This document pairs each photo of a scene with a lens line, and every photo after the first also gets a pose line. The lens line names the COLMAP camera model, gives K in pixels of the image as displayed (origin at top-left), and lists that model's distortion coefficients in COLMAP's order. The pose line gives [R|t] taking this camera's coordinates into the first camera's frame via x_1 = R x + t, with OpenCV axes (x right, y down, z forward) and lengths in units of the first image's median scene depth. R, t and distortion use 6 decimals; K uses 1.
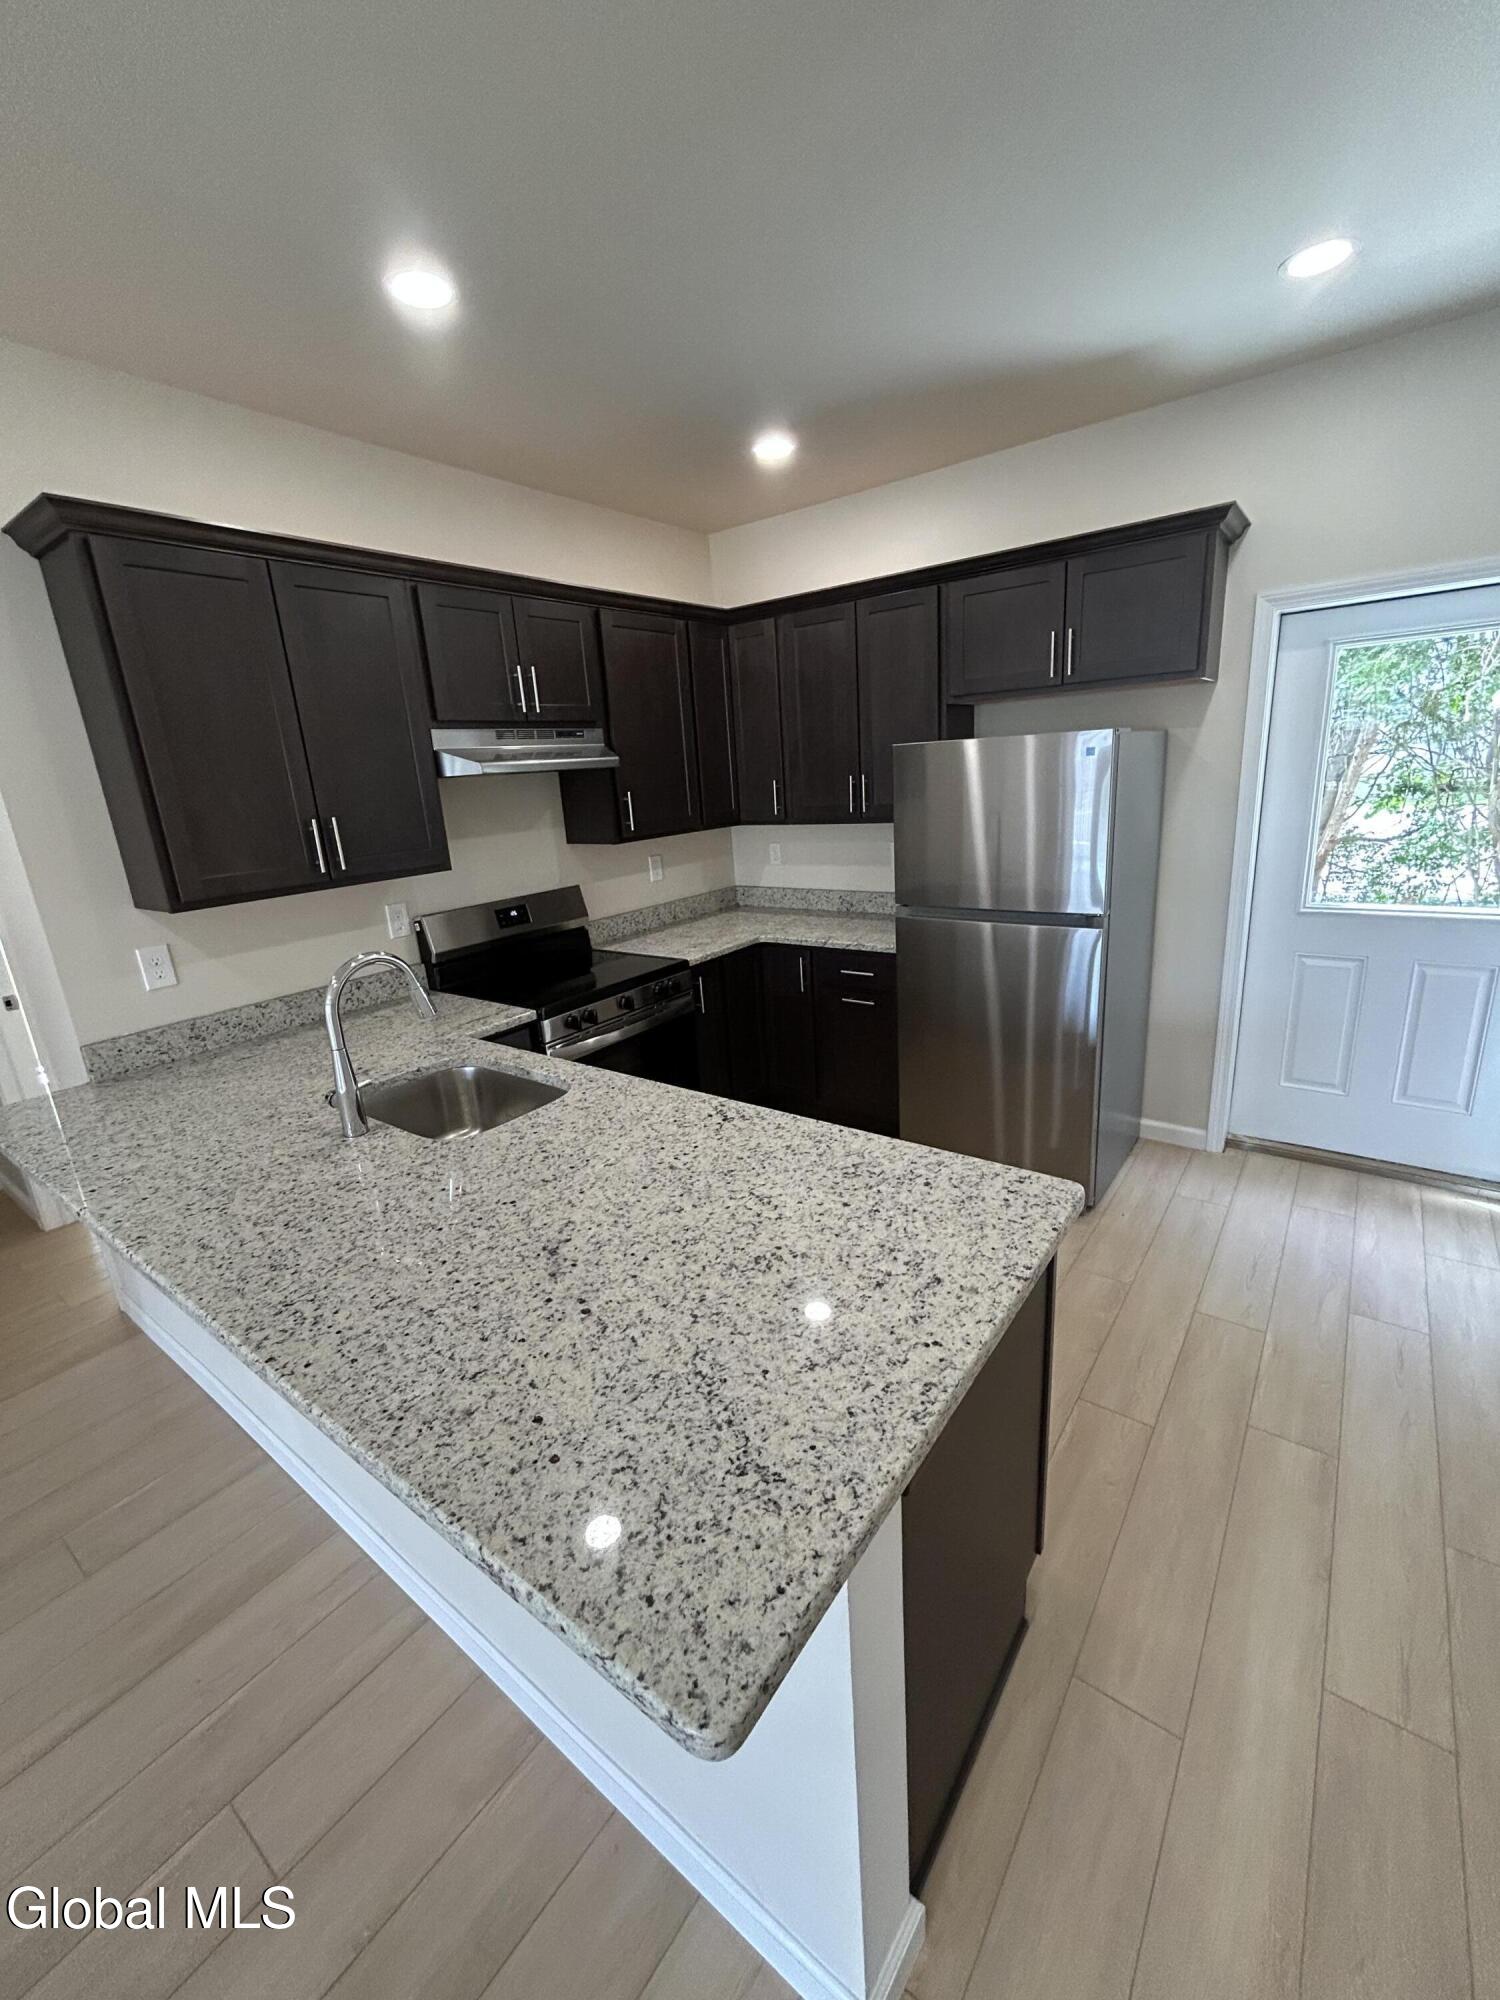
lens RADIAL K [[811.5, 0, 750.0], [0, 811.5, 1000.0], [0, 0, 1]] dist [-0.000034, 0.000086]
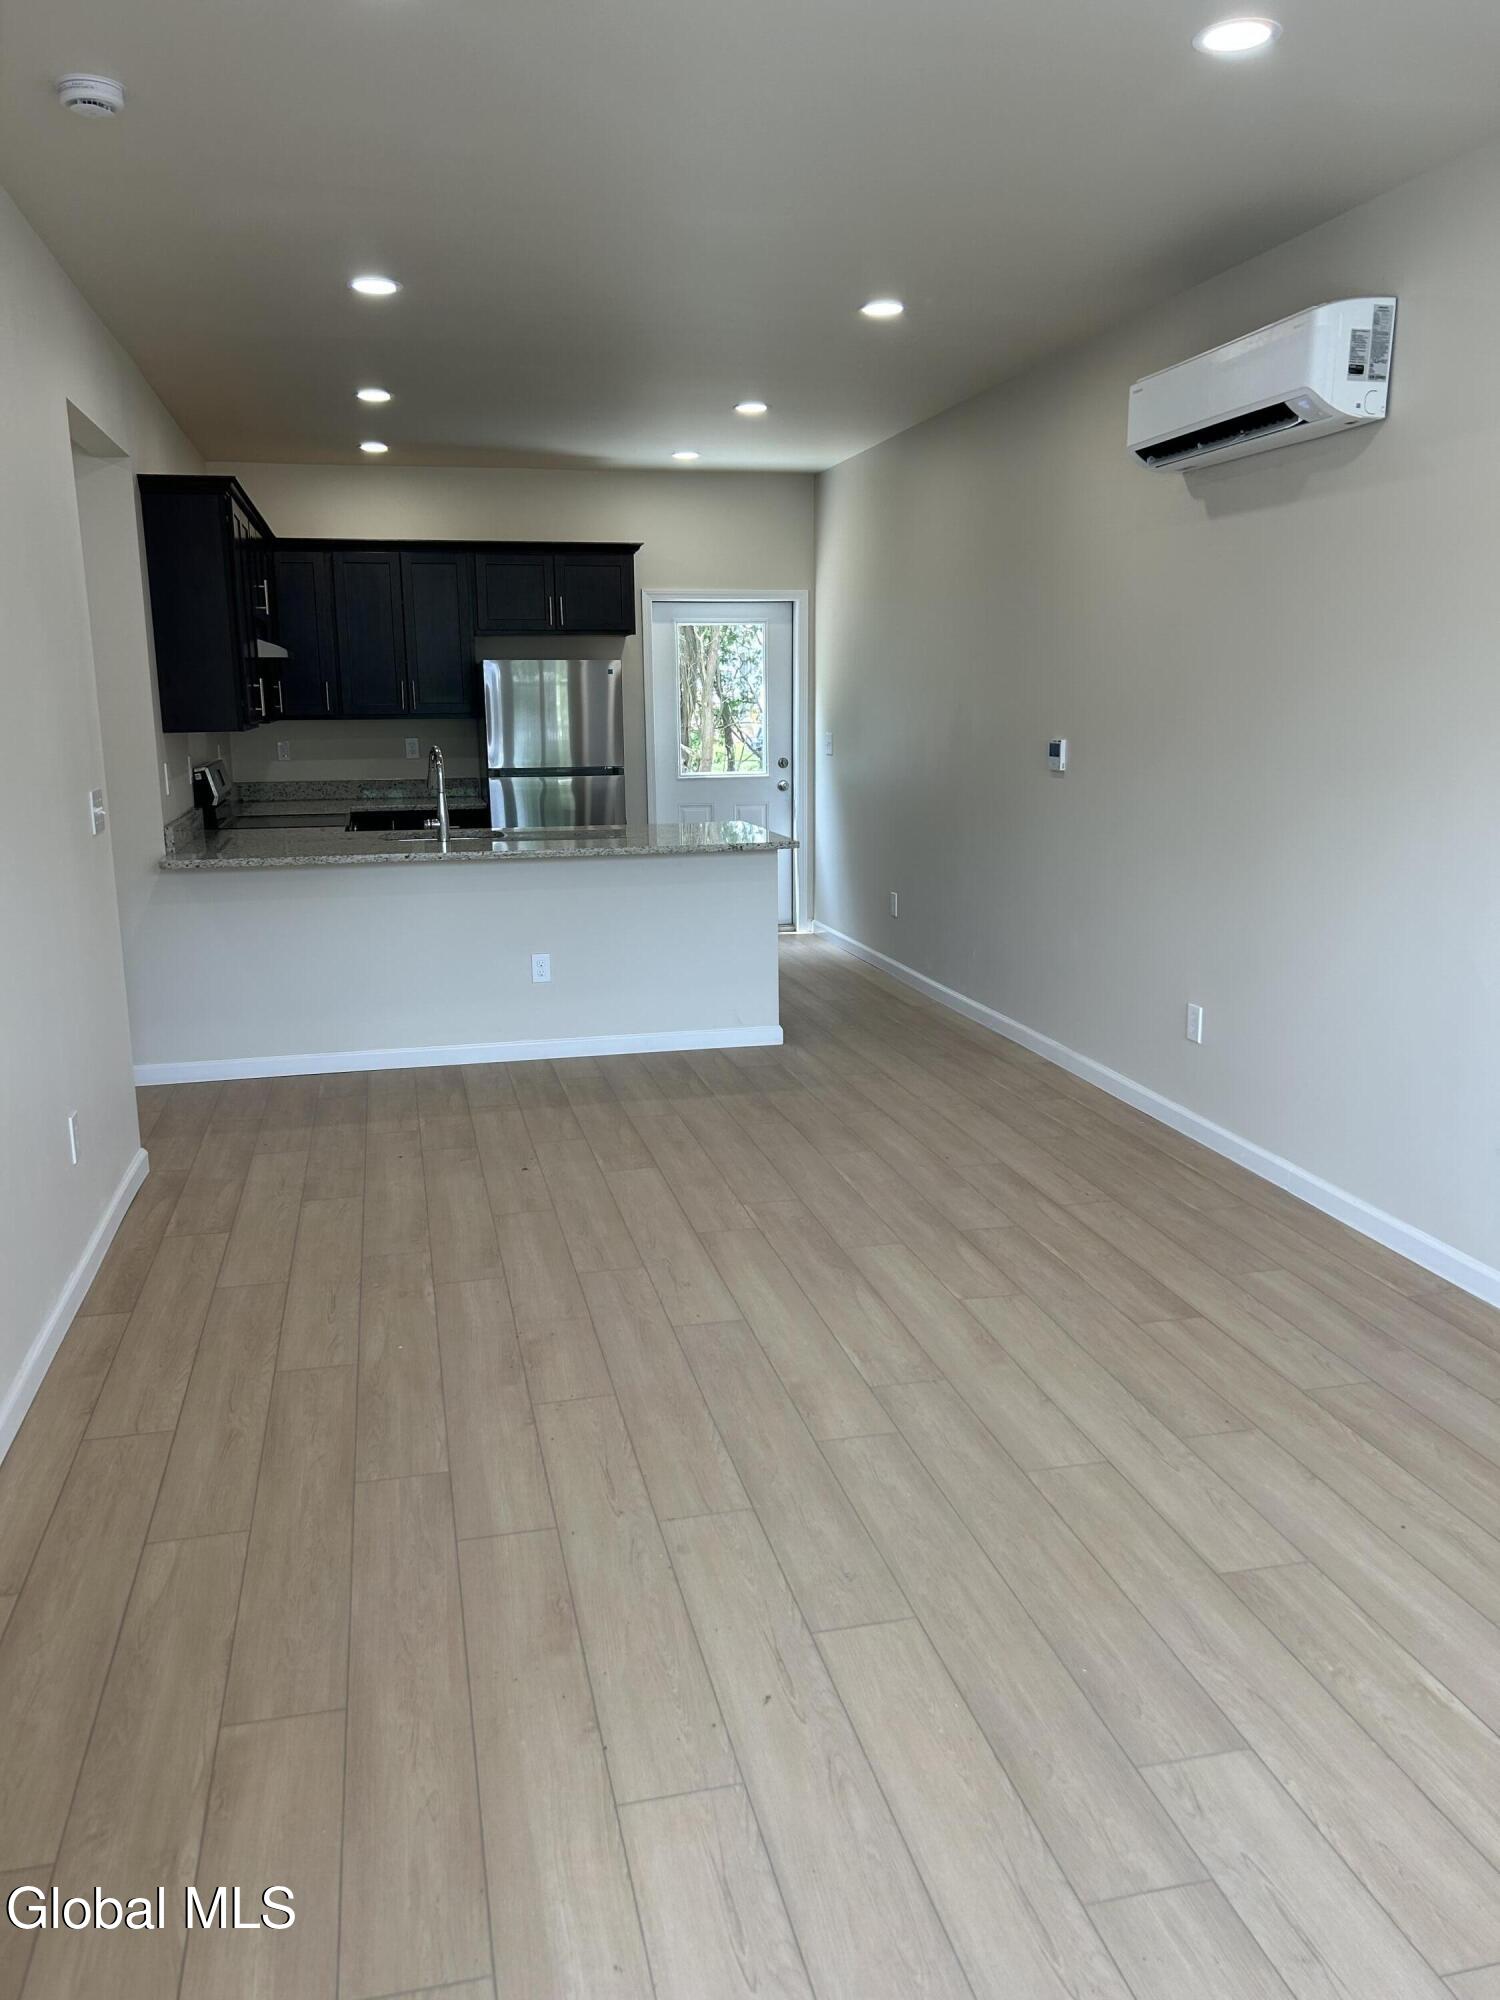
lens RADIAL K [[1526.8, 0, 750.0], [0, 1526.8, 1000.0], [0, 0, 1]] dist [0.000418, -0.000433]
pose [[0.640750, -0.092866, 0.762112, -1.893825], [0.173945, 0.984404, -0.026292, 0.507248], [-0.747785, 0.149412, 0.646911, -1.199056]]
